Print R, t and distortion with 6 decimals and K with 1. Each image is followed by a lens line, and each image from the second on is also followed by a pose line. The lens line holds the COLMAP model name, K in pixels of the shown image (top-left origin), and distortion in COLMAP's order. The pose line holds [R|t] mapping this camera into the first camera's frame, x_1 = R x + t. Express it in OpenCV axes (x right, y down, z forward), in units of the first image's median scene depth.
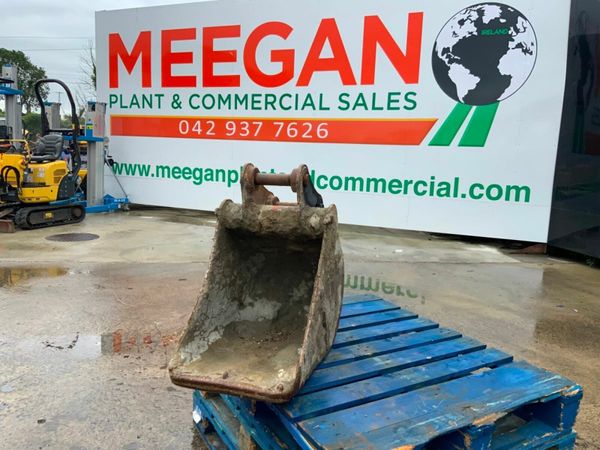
lens RADIAL K [[496.1, 0, 300.0], [0, 496.1, 225.0], [0, 0, 1]] dist [0.115476, -0.226914]
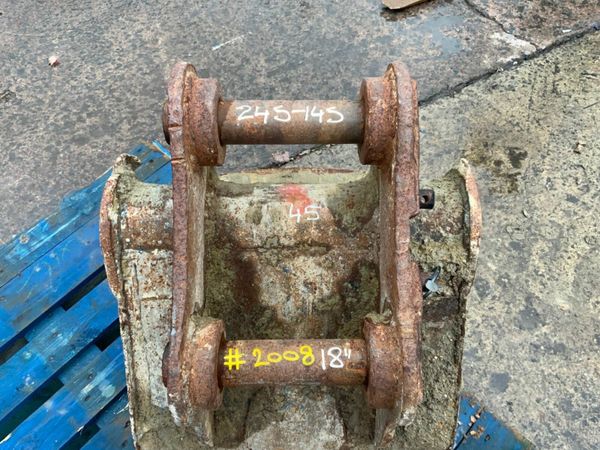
lens RADIAL K [[499.0, 0, 300.0], [0, 499.0, 225.0], [0, 0, 1]] dist [0.073924, -0.142957]
pose [[-0.949251, 0.252972, -0.186890, 0.011777], [-0.061676, 0.432951, 0.899305, -0.283365], [0.308413, 0.865193, -0.395377, 1.022096]]
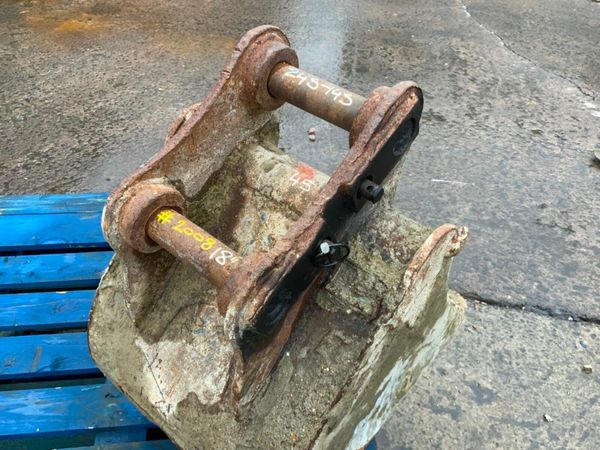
lens RADIAL K [[499.0, 0, 300.0], [0, 499.0, 225.0], [0, 0, 1]] dist [0.073924, -0.142957]
pose [[-0.922886, -0.315314, 0.221039, -0.124199], [-0.042138, 0.653266, 0.755955, -0.262410], [-0.382761, 0.688346, -0.616177, 1.126239]]
